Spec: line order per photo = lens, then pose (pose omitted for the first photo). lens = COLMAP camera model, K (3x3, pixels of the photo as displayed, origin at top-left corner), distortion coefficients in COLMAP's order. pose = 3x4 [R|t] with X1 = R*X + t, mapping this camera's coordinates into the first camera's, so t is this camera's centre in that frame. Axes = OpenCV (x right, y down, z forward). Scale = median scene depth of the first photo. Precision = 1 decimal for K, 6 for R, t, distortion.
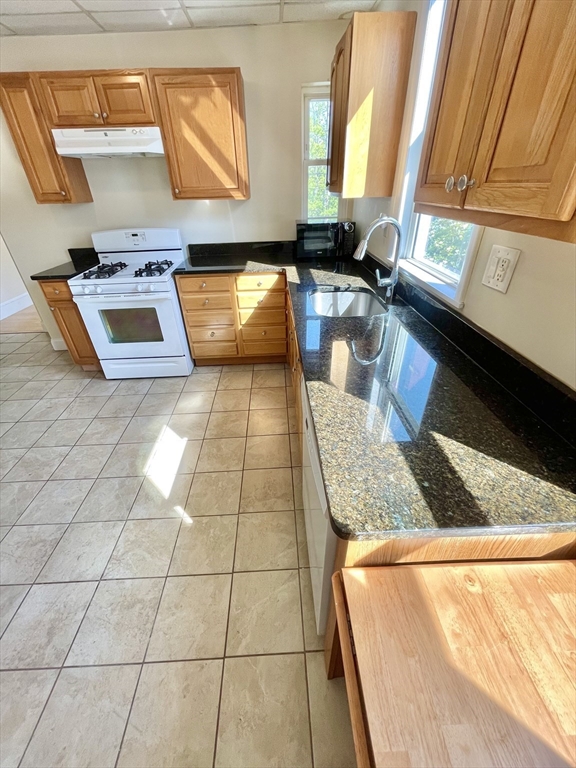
lens RADIAL K [[309.8, 0, 283.6], [0, 309.8, 381.9], [0, 0, 1]] dist [-0.001467, -0.000316]
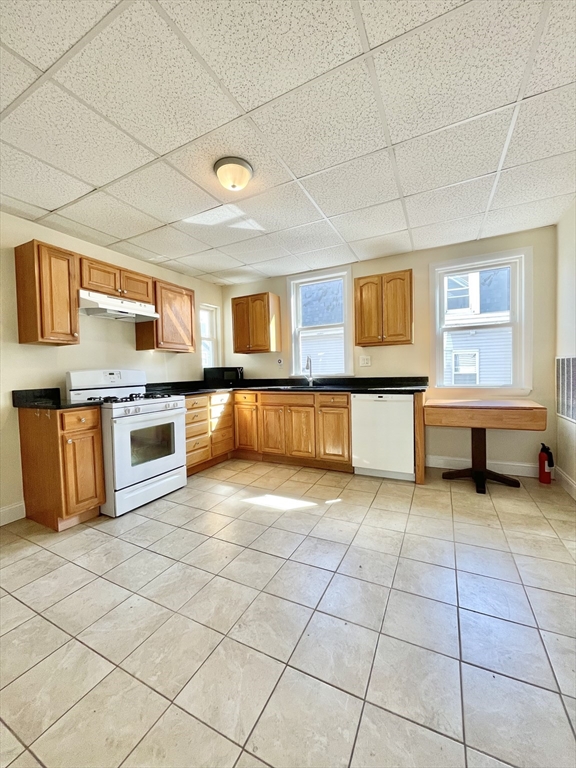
lens RADIAL K [[309.8, 0, 281.4], [0, 309.8, 381.2], [0, 0, 1]] dist [-0.001467, -0.000316]
pose [[0.494468, -0.011243, 0.869123, -1.270509], [0.474553, 0.841228, -0.259104, 0.133514], [-0.728217, 0.540564, 0.421296, 0.121768]]
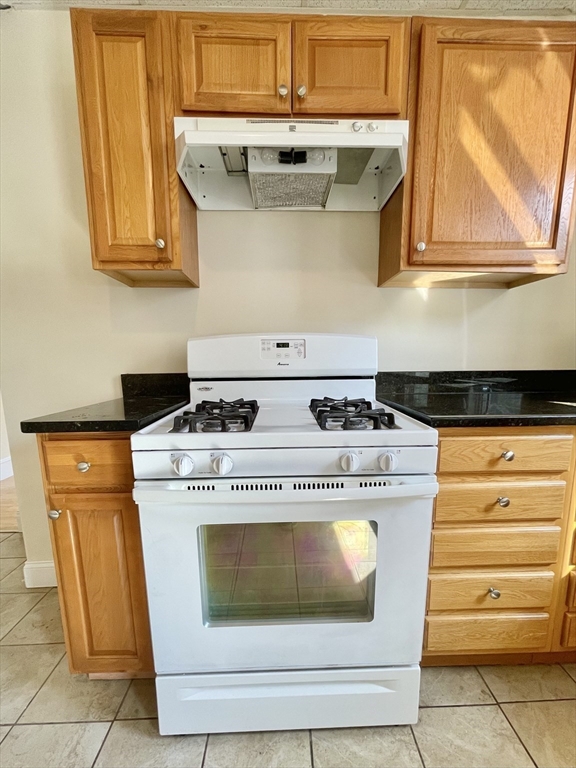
lens RADIAL K [[336.9, 0, 291.5], [0, 336.9, 415.9], [0, 0, 1]] dist [-0.001735, -0.000495]
pose [[0.999807, 0.019137, 0.004530, -0.521798], [-0.015869, 0.921135, -0.388919, -0.207789], [-0.011616, 0.388772, 0.921261, 0.651681]]
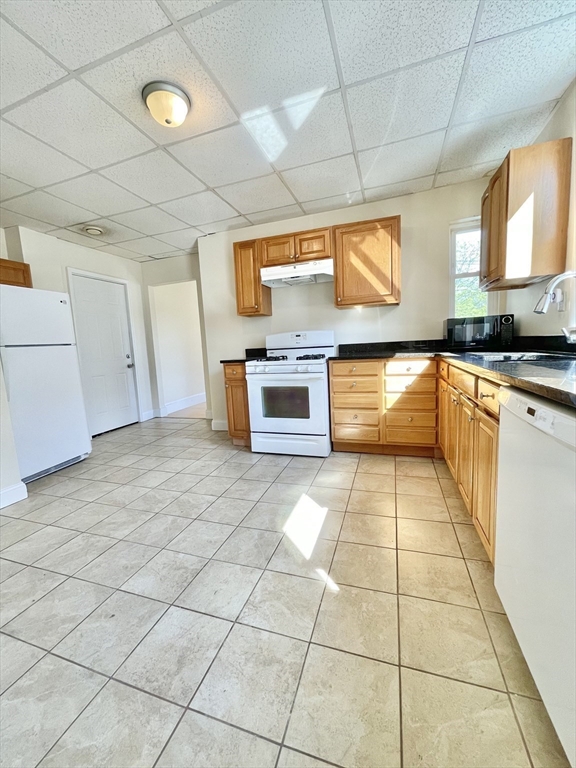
lens RADIAL K [[309.8, 0, 283.0], [0, 309.8, 381.0], [0, 0, 1]] dist [-0.001467, -0.000316]
pose [[0.932469, 0.022430, -0.360552, -0.099549], [-0.172319, 0.904820, -0.389367, 0.198745], [0.317501, 0.425203, 0.847582, 0.015183]]
